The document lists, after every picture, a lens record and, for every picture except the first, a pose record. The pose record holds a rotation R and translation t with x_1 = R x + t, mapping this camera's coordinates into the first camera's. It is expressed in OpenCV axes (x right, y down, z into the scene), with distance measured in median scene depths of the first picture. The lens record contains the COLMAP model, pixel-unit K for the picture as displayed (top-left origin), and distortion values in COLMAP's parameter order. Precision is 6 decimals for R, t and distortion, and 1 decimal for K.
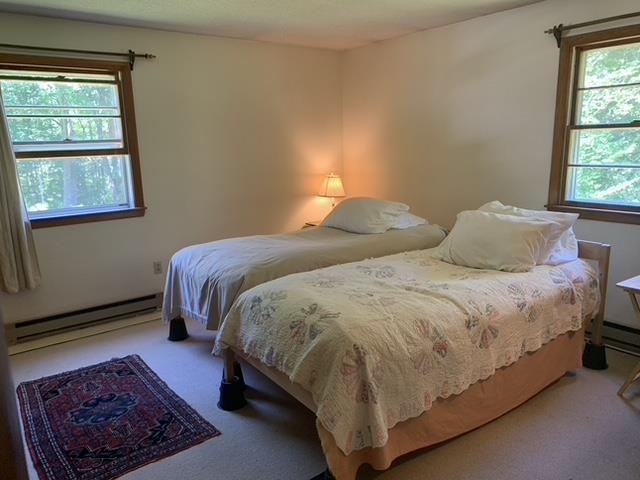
lens RADIAL K [[489.5, 0, 316.5], [0, 489.5, 241.2], [0, 0, 1]] dist [0.013900, -0.020313]
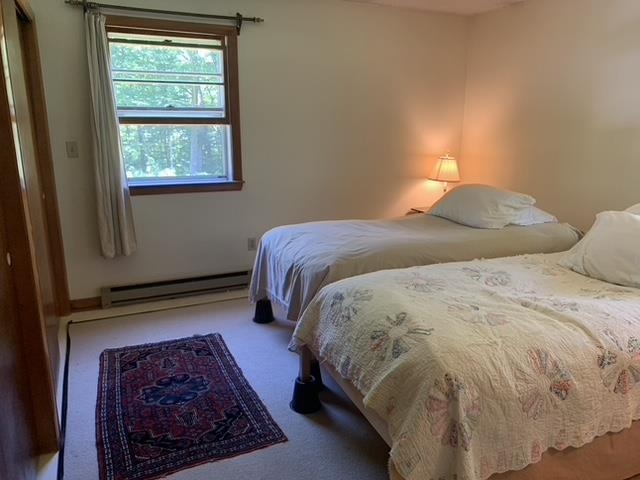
lens RADIAL K [[489.5, 0, 323.8], [0, 489.5, 242.1], [0, 0, 1]] dist [0.013900, -0.020313]
pose [[0.974630, 0.089355, -0.205214, 0.017111], [-0.079706, 0.995309, 0.054831, -0.018484], [0.209150, -0.037083, 0.977180, 0.113684]]
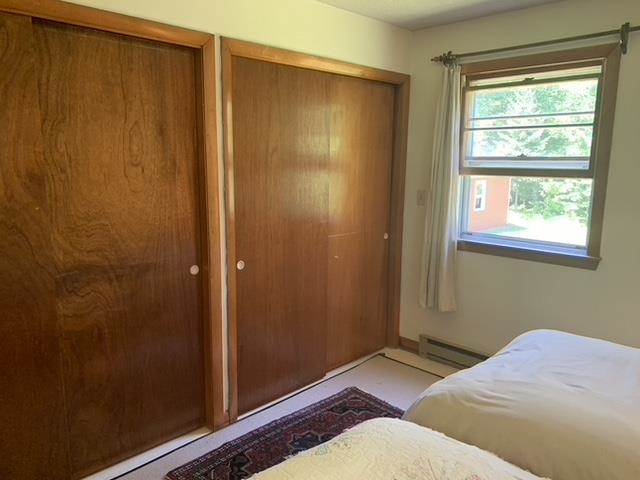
lens RADIAL K [[489.5, 0, 324.6], [0, 489.5, 244.8], [0, 0, 1]] dist [0.013900, -0.020313]
pose [[0.138210, 0.198877, -0.970230, 0.314722], [-0.213128, 0.962653, 0.166963, -0.150525], [0.967199, 0.183707, 0.175435, 0.653195]]
